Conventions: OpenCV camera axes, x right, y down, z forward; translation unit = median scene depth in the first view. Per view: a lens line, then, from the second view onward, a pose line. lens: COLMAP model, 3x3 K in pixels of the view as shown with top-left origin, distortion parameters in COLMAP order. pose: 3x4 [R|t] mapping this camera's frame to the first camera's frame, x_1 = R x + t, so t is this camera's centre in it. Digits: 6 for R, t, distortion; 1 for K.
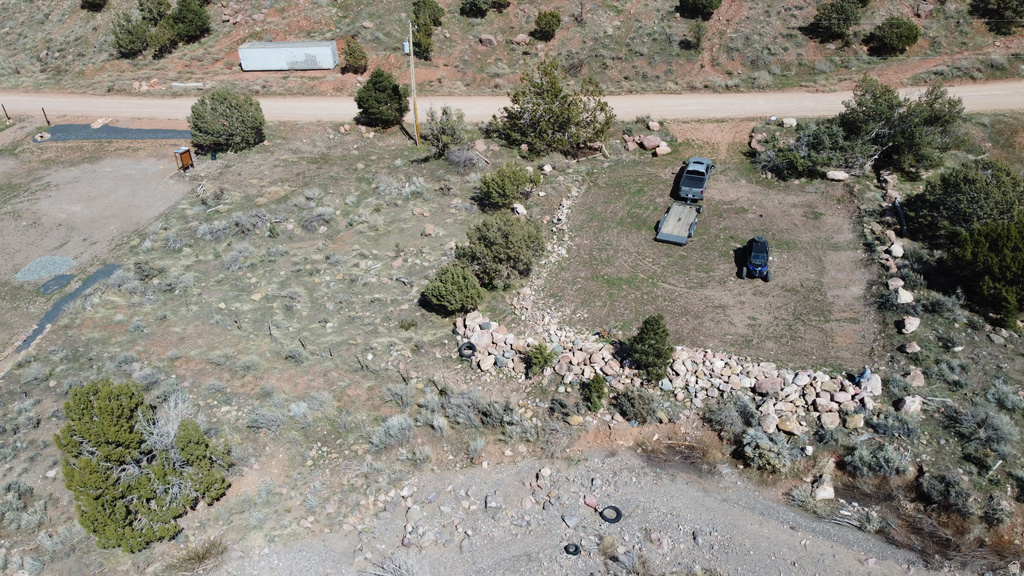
lens RADIAL K [[774.9, 0, 506.7], [0, 774.9, 280.0], [0, 0, 1]] dist [-0.001092, -0.008768]
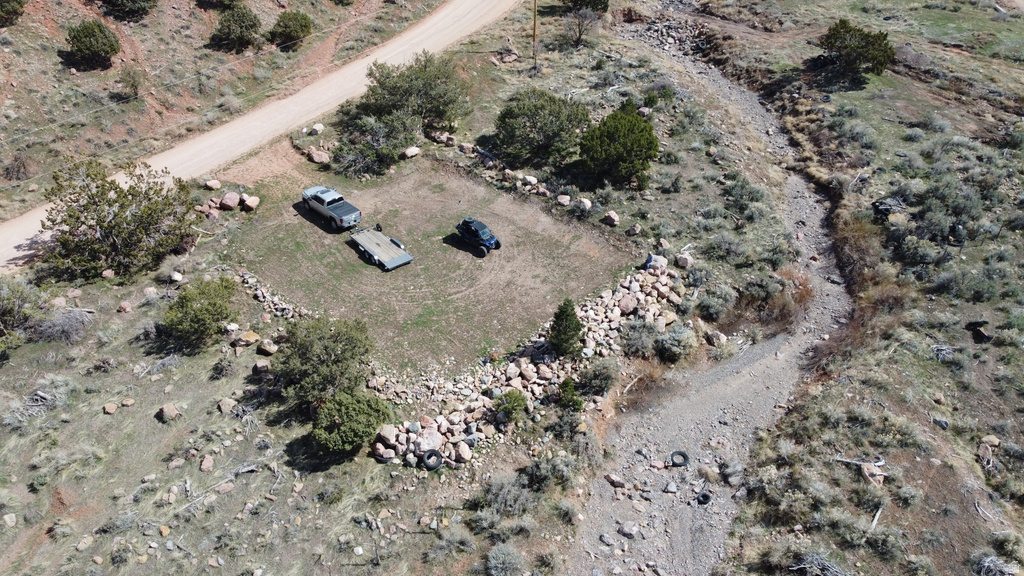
lens RADIAL K [[774.9, 0, 505.2], [0, 774.9, 285.3], [0, 0, 1]] dist [-0.001092, -0.008768]
pose [[0.464180, -0.485696, 0.740700, -0.476038], [0.478489, 0.841229, 0.251757, -0.214441], [-0.745376, 0.237557, 0.622882, 0.296069]]
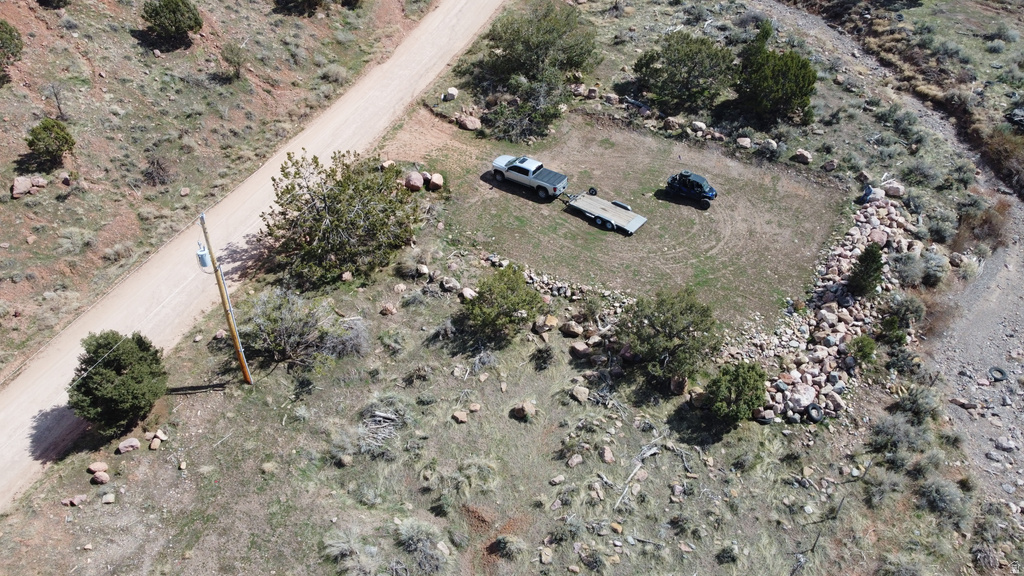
lens RADIAL K [[774.9, 0, 504.3], [0, 774.9, 285.1], [0, 0, 1]] dist [-0.001092, -0.008768]
pose [[0.257011, -0.601337, 0.756531, -0.627573], [0.523048, 0.744815, 0.414333, -0.496831], [-0.812629, 0.289214, 0.505954, 0.671092]]
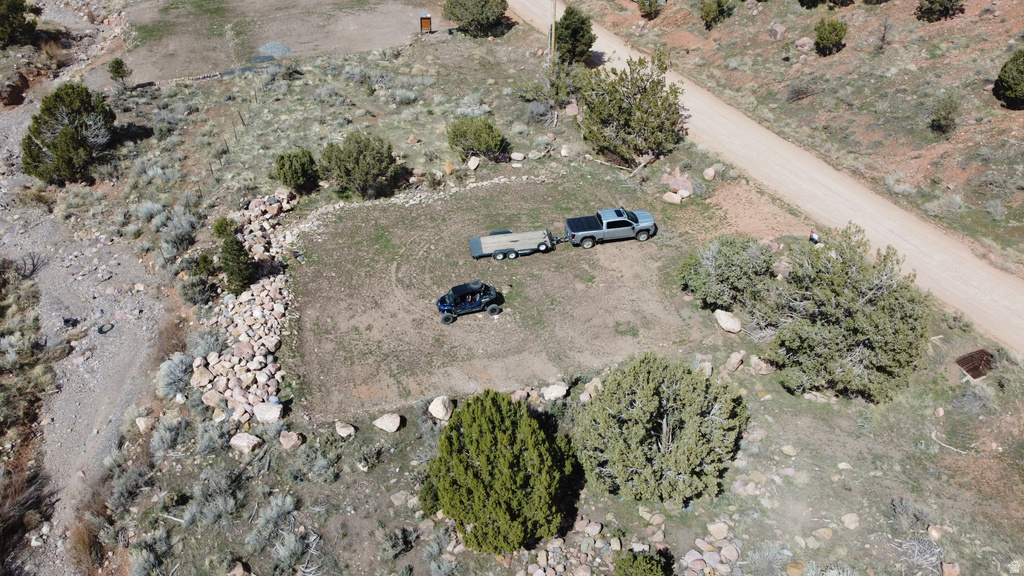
lens RADIAL K [[774.9, 0, 507.1], [0, 774.9, 284.0], [0, 0, 1]] dist [-0.001092, -0.008768]
pose [[0.509432, 0.545040, -0.665890, 0.891848], [-0.476751, 0.822980, 0.308888, -0.328397], [0.716371, 0.160107, 0.679101, 0.405277]]
